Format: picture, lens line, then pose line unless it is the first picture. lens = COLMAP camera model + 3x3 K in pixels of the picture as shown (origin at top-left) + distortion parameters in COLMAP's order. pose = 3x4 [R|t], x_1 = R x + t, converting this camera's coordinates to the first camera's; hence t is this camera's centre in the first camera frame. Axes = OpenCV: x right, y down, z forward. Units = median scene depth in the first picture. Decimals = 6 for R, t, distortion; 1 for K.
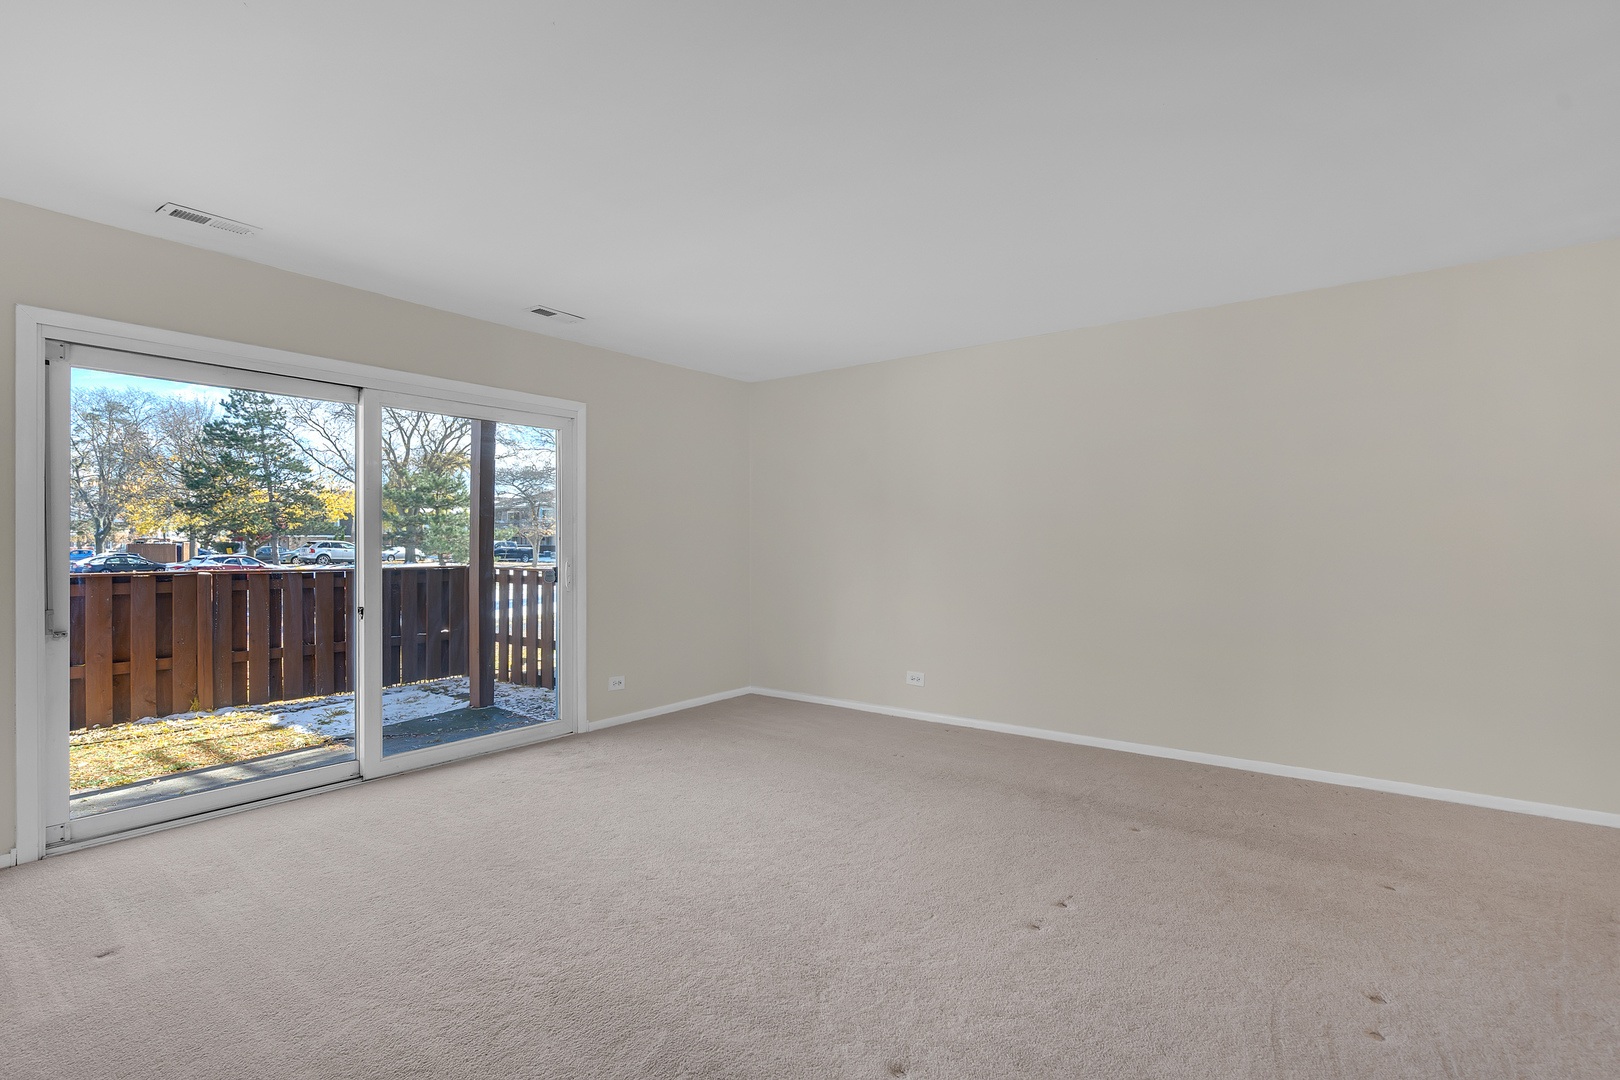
lens RADIAL K [[768.3, 0, 786.5], [0, 768.3, 545.0], [0, 0, 1]] dist [0.001689, 0.000379]
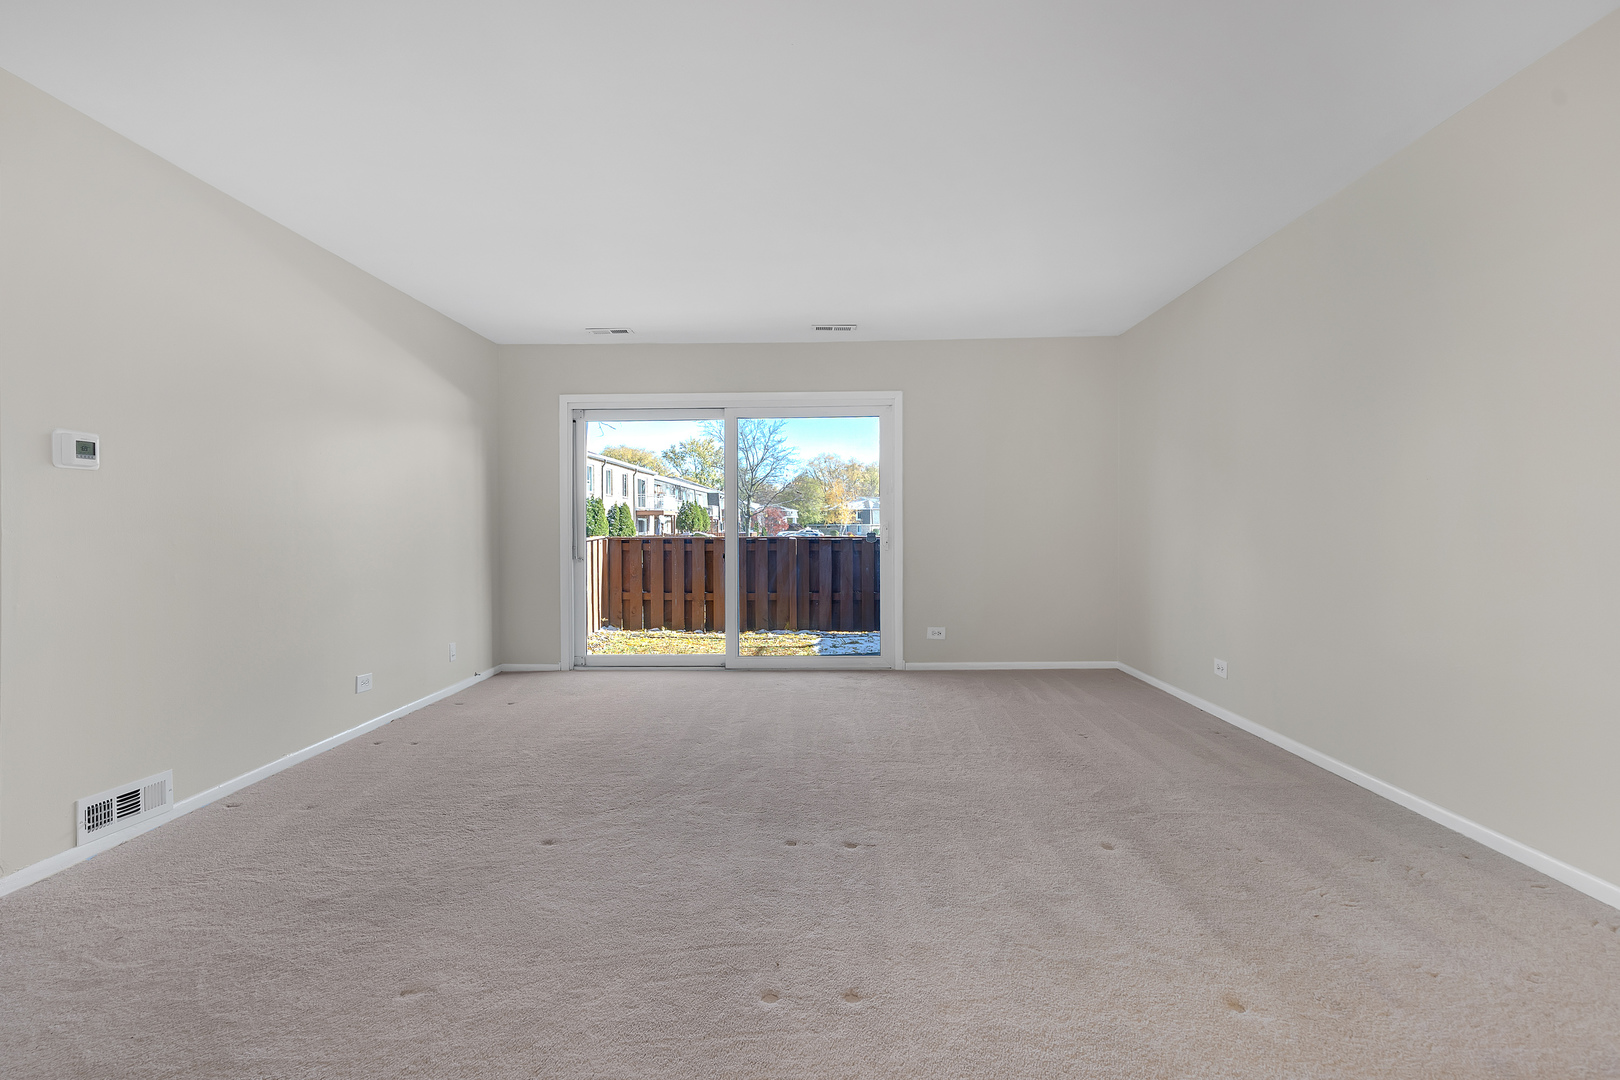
lens RADIAL K [[766.4, 0, 819.6], [0, 766.4, 537.2], [0, 0, 1]] dist [-0.000810, -0.000206]
pose [[0.602467, 0.004695, -0.798130, 0.079572], [0.005389, 0.999936, 0.009950, 0.003558], [0.798125, -0.010295, 0.602403, 0.025264]]
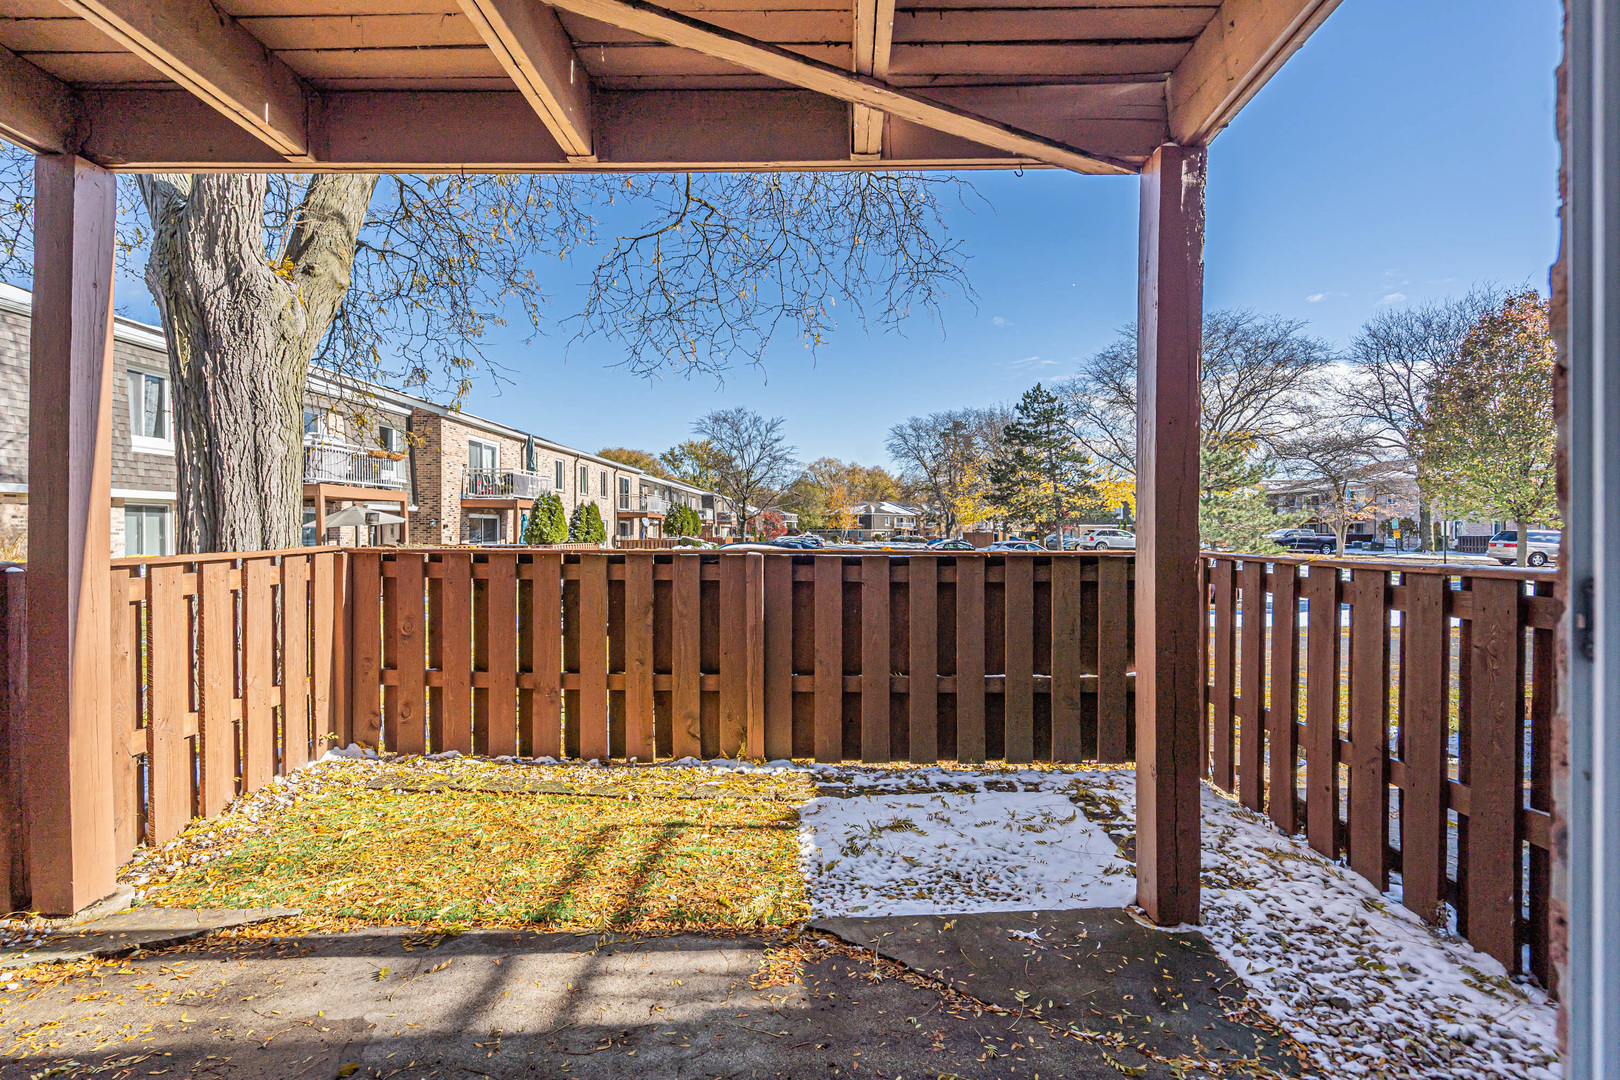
lens RADIAL K [[744.6, 0, 812.4], [0, 744.6, 535.2], [0, 0, 1]] dist [-0.004398, -0.000209]
pose [[0.594477, 0.001955, -0.804110, -0.036159], [-0.002074, 0.999997, 0.000898, 0.003486], [0.804110, 0.001133, 0.594480, 0.113306]]
